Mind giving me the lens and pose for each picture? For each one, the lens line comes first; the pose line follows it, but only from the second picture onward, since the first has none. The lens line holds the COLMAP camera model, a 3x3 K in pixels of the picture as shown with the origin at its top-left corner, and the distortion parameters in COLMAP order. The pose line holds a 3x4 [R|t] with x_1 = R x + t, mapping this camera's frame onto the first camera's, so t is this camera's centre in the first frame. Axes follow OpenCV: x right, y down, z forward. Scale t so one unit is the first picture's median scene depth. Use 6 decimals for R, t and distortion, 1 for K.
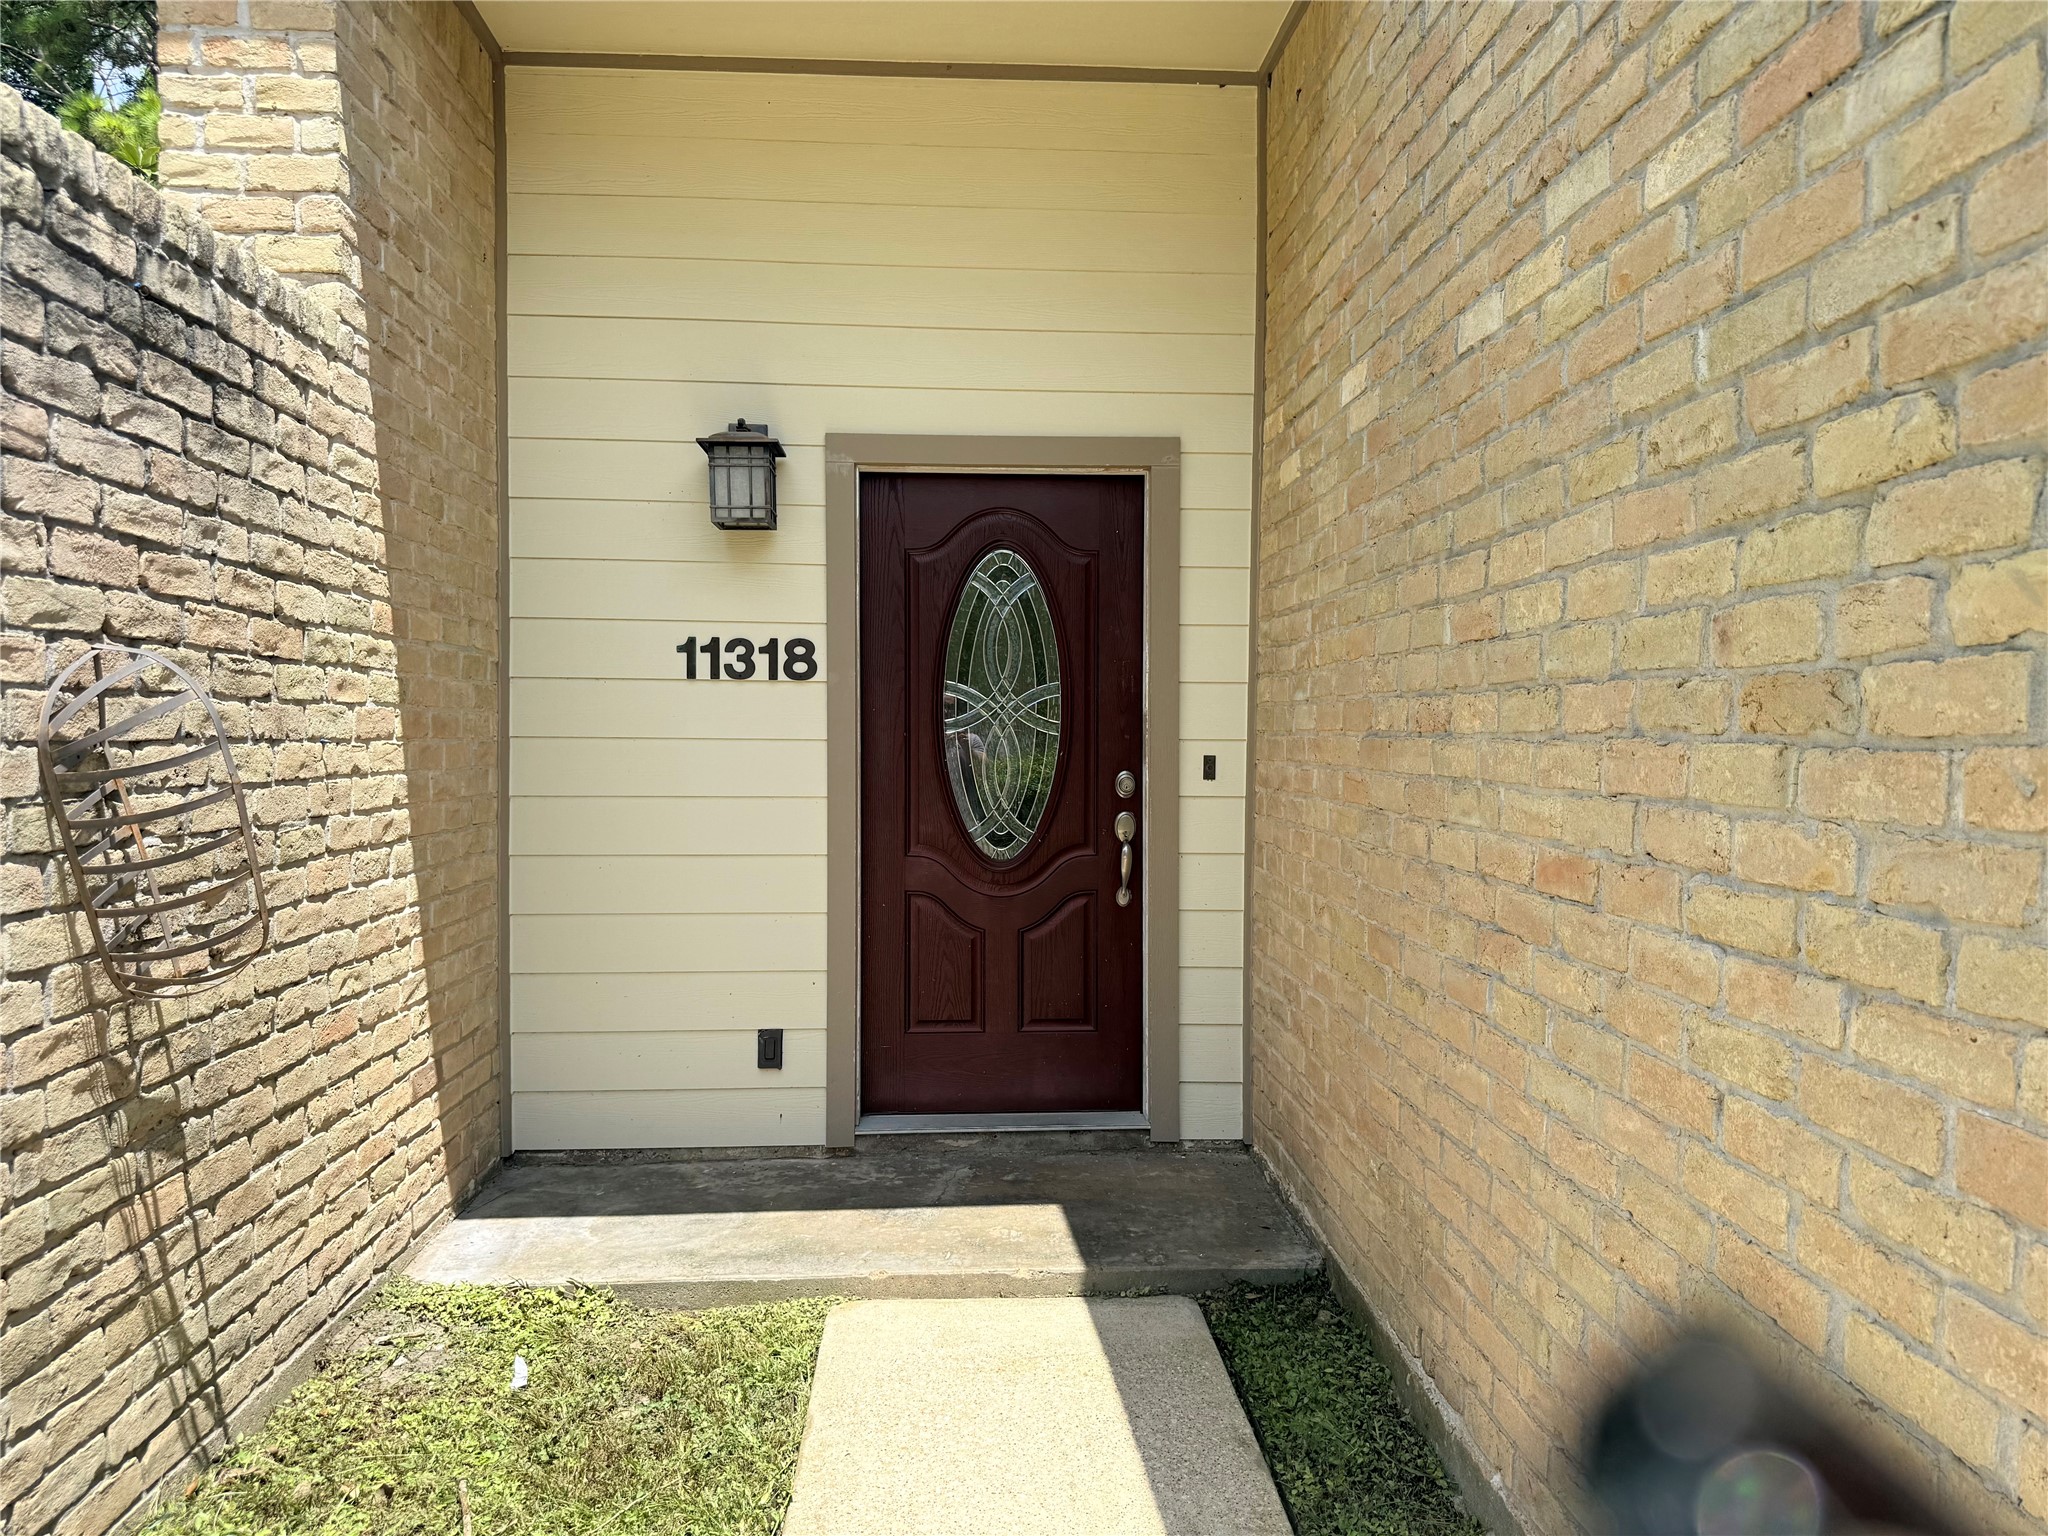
lens RADIAL K [[1449.7, 0, 1024.2], [0, 1449.7, 766.9], [0, 0, 1]] dist [0.084269, -0.010322]
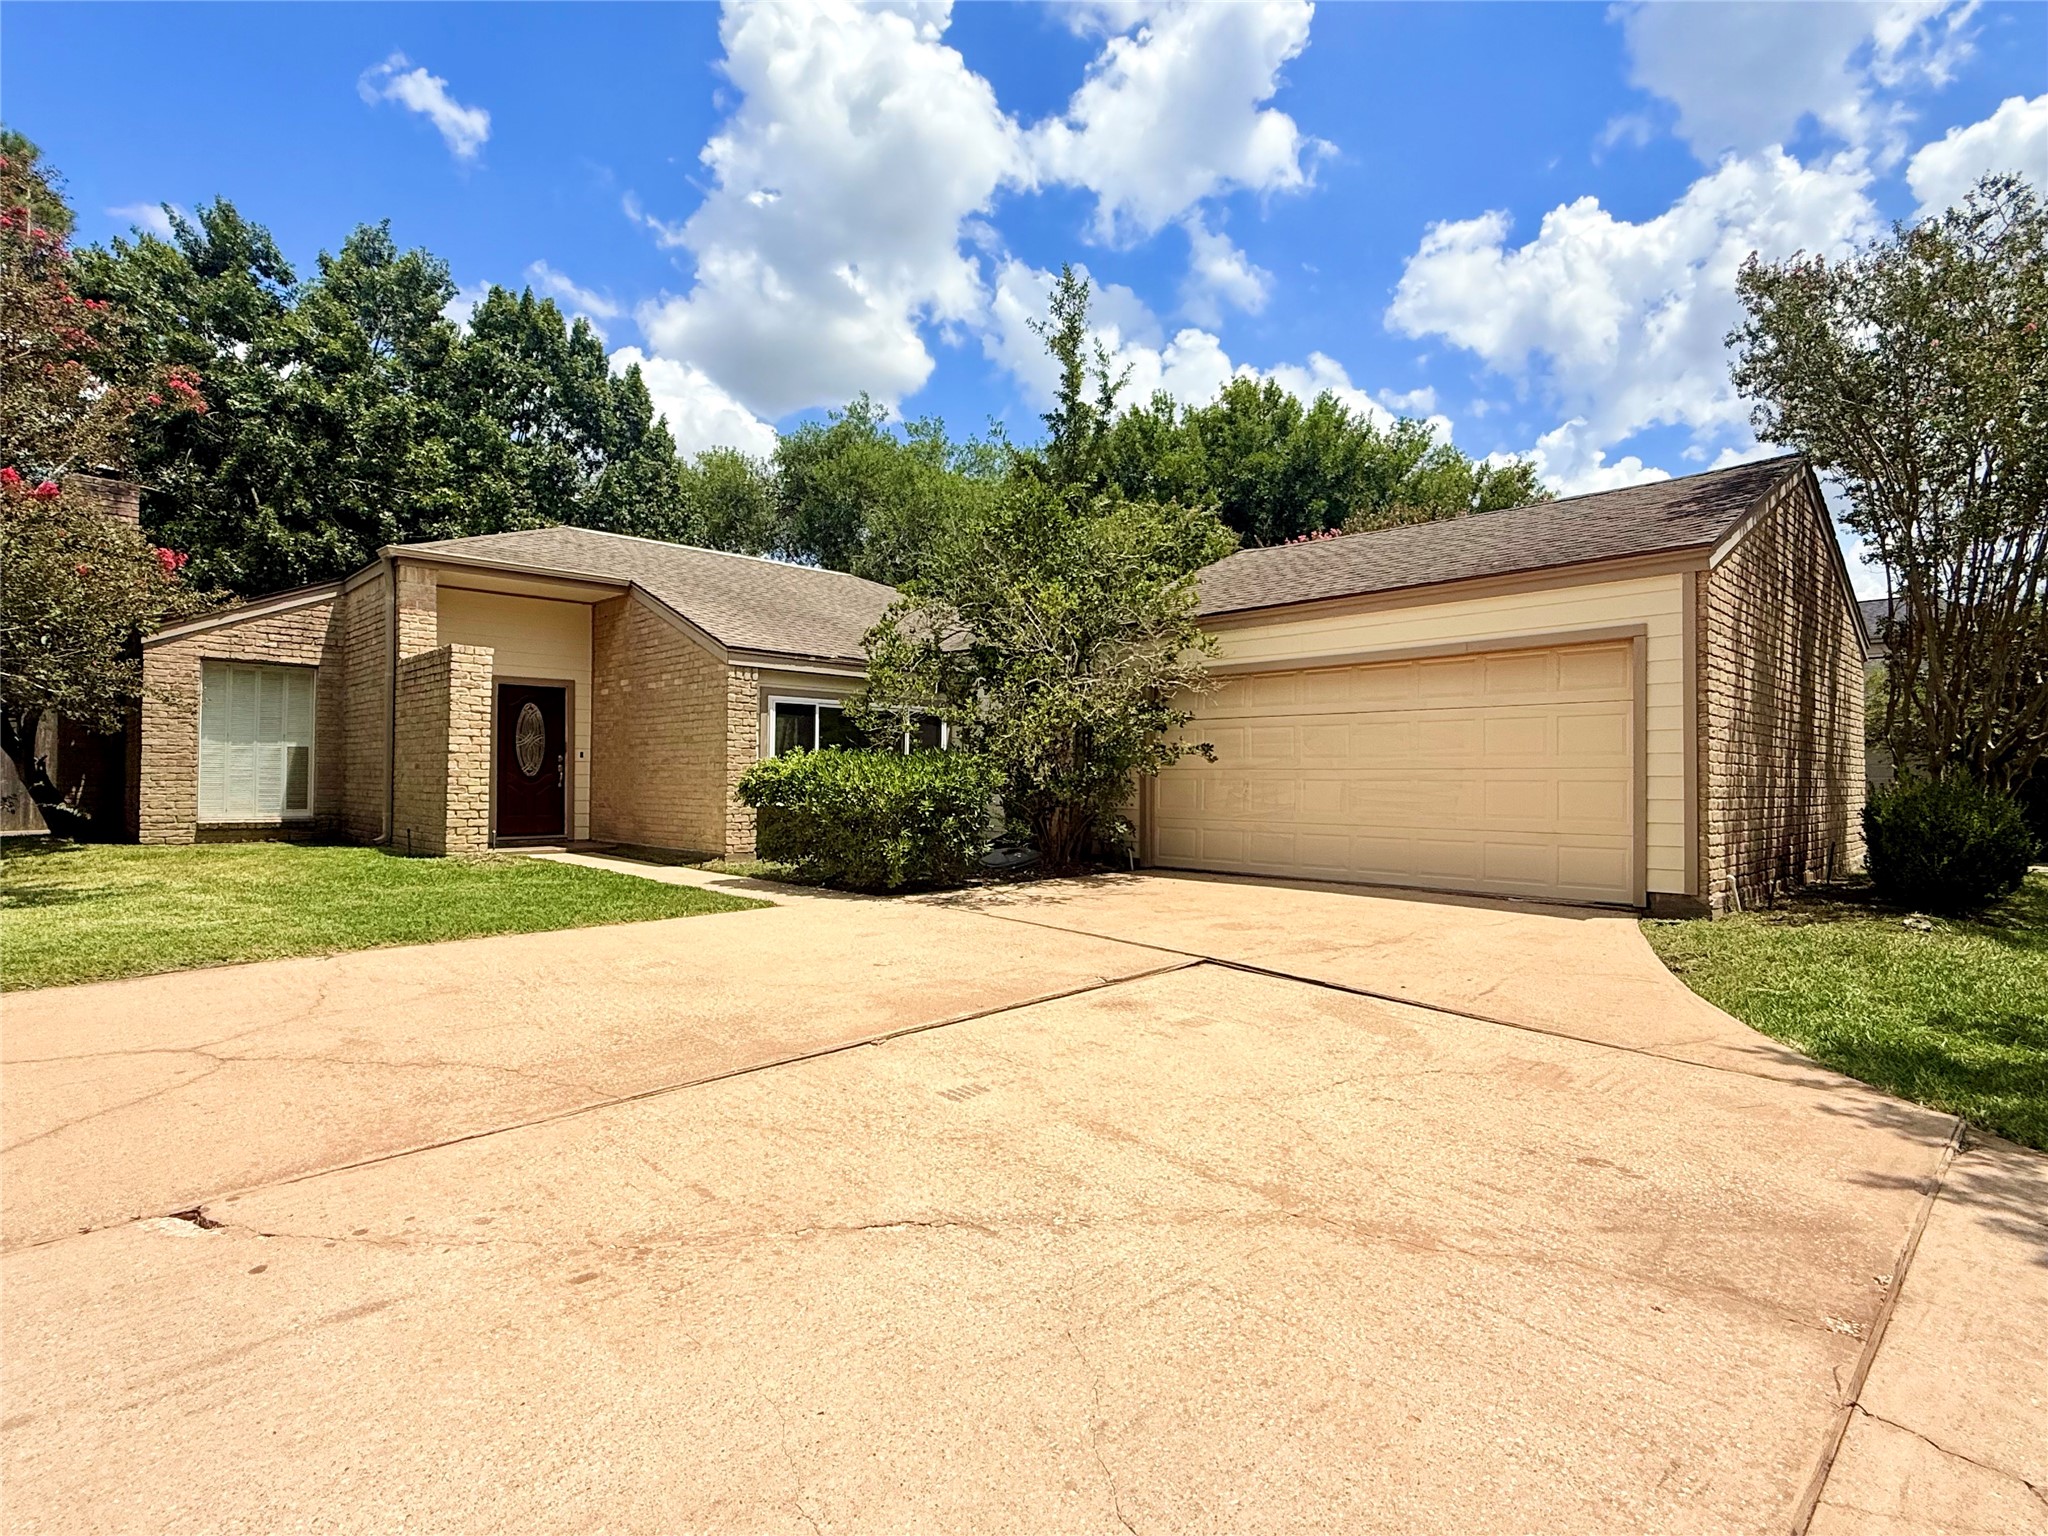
lens RADIAL K [[1061.1, 0, 1023.3], [0, 1061.1, 772.4], [0, 0, 1]] dist [-0.000281, -0.000023]
pose [[0.751247, 0.010377, 0.659940, -1.218645], [0.011142, 0.999535, -0.028401, 0.198668], [-0.659928, 0.028689, 0.750781, -2.844298]]
